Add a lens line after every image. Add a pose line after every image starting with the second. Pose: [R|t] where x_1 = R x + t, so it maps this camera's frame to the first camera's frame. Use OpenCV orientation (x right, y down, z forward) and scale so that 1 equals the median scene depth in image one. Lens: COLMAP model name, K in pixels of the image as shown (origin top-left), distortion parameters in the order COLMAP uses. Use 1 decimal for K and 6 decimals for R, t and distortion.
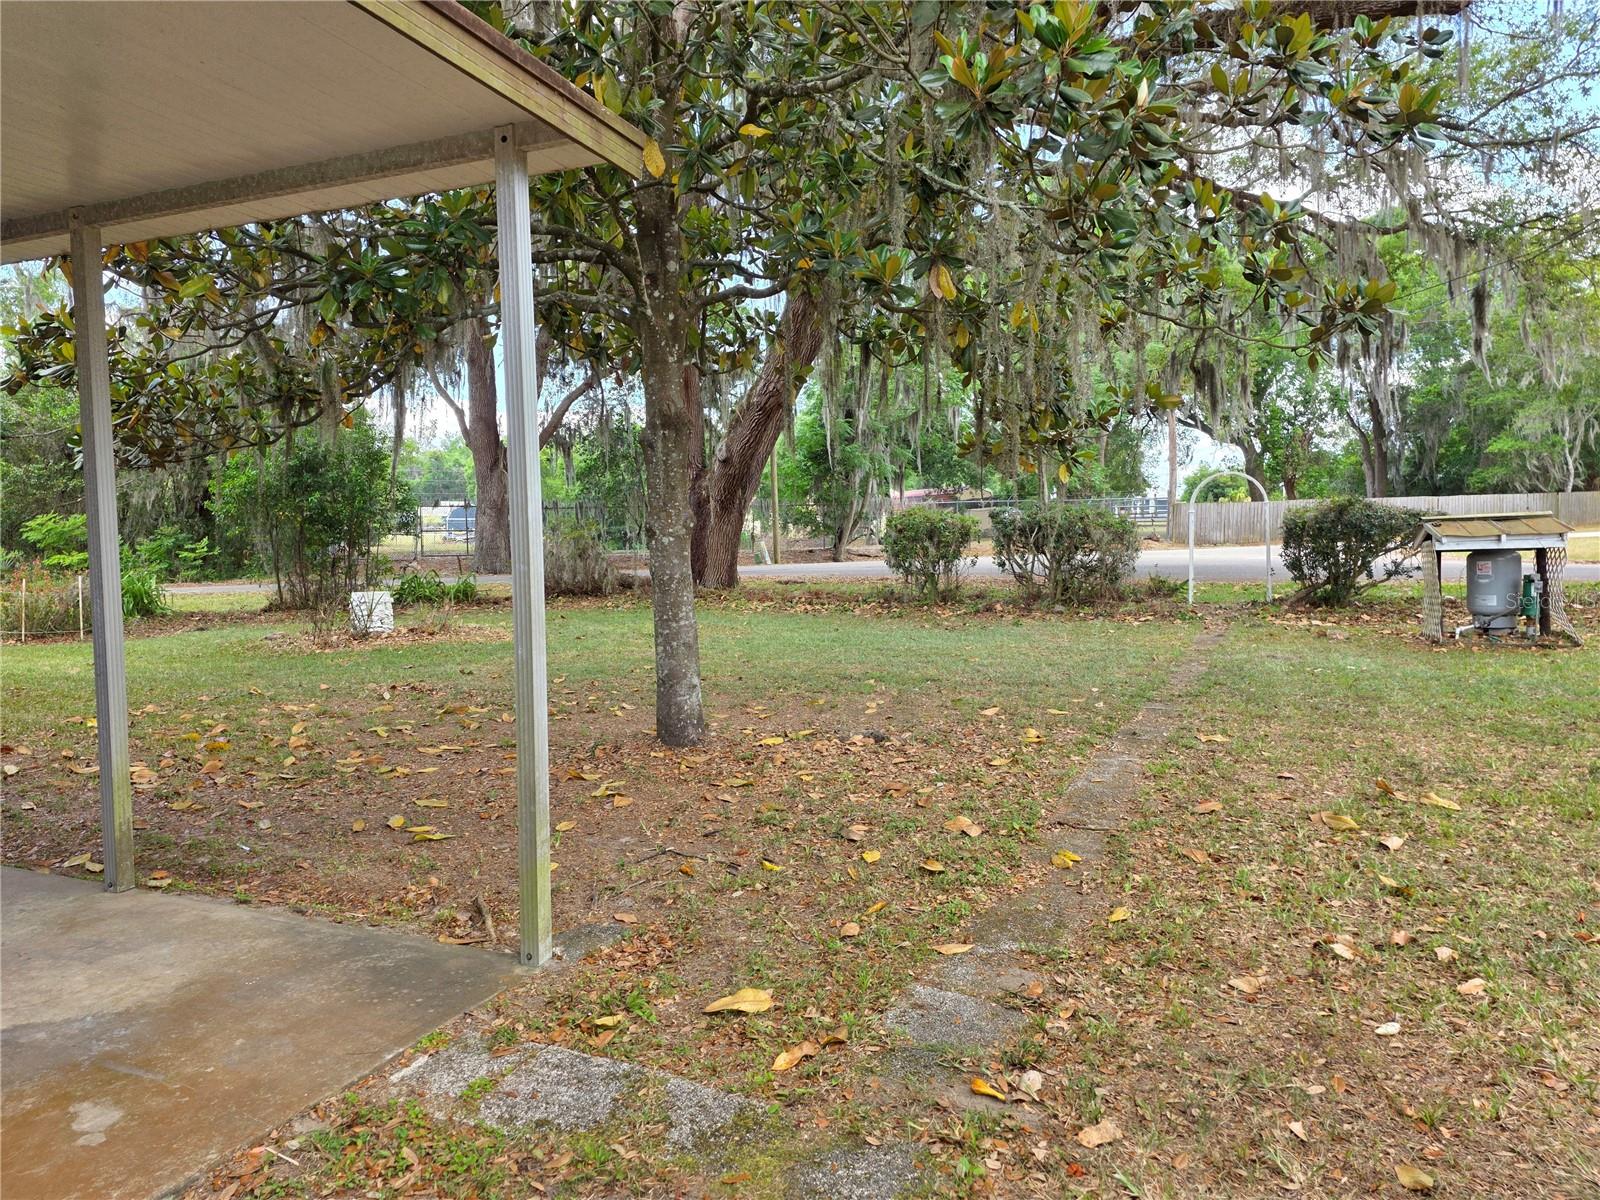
lens RADIAL K [[1072.5, 0, 783.0], [0, 1072.5, 587.5], [0, 0, 1]] dist [0.084082, -0.066583]
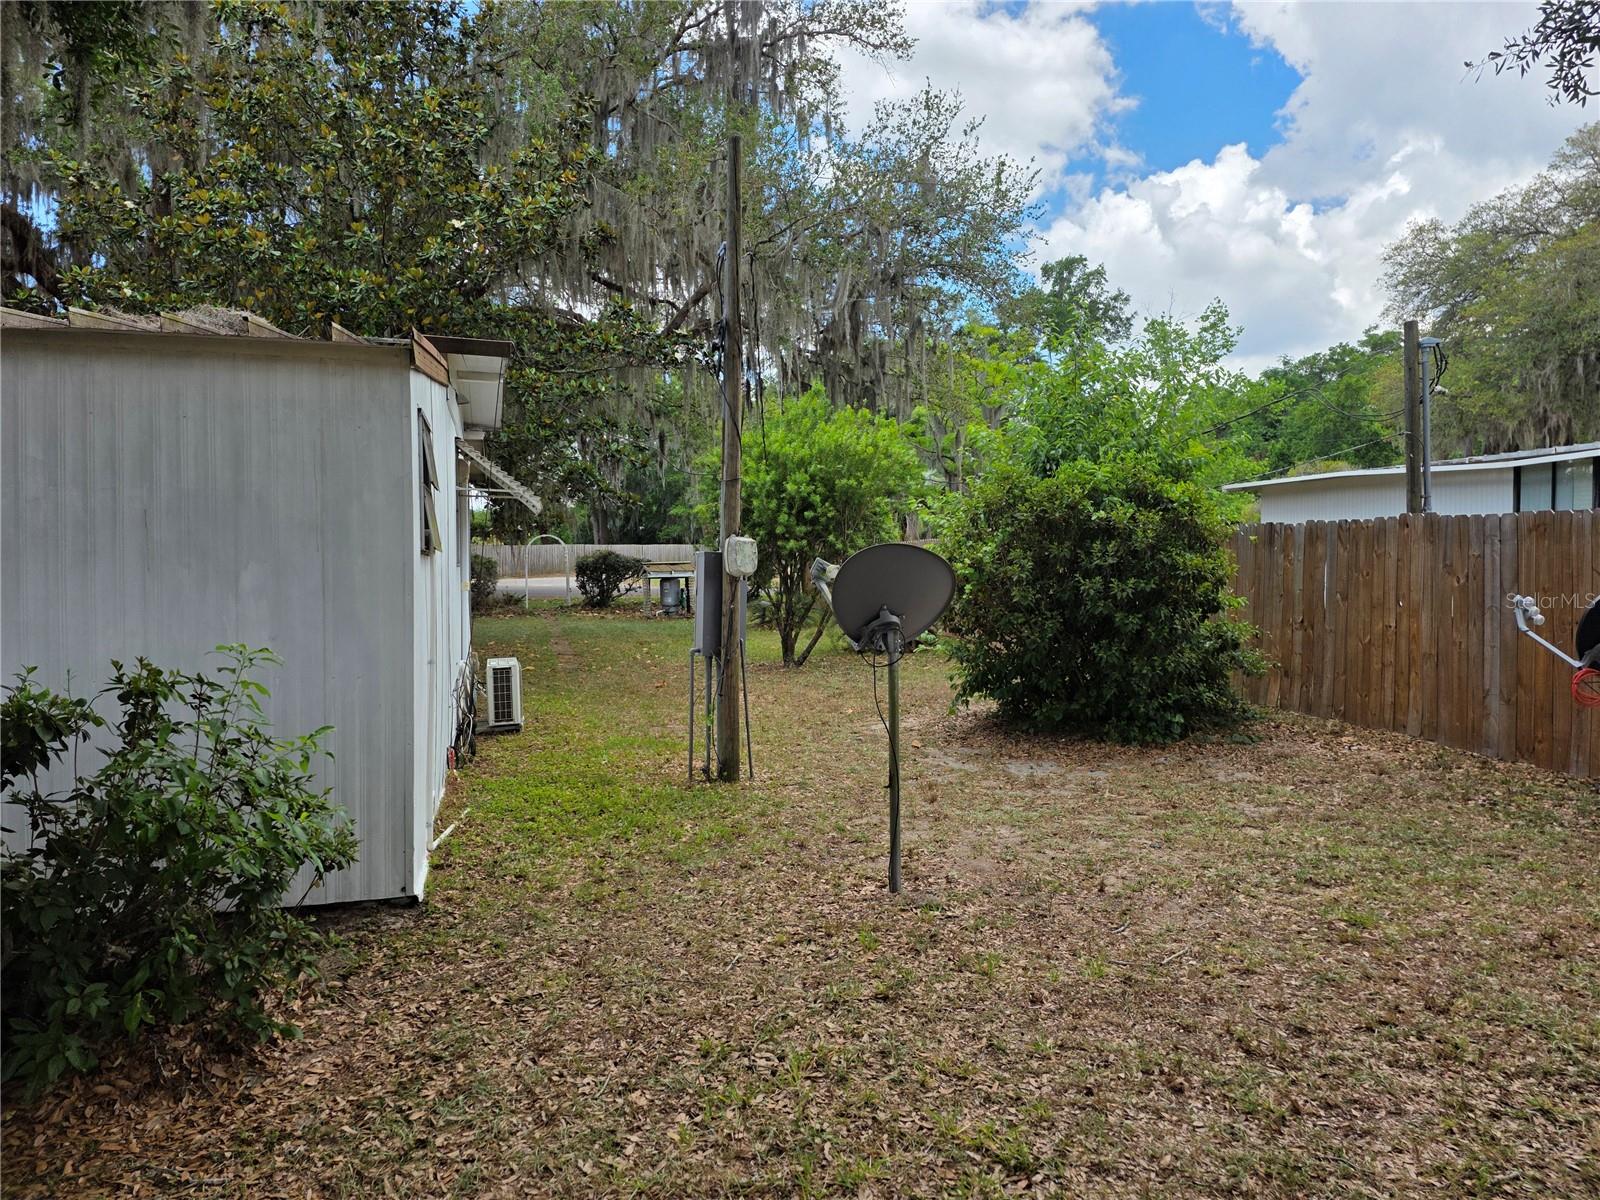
lens RADIAL K [[1072.5, 0, 799.2], [0, 1072.5, 597.2], [0, 0, 1]] dist [0.084082, -0.066583]
pose [[0.772975, -0.004785, 0.634419, -1.006259], [0.019350, 0.999684, -0.016037, 0.086668], [-0.634142, 0.024673, 0.772823, -1.606533]]
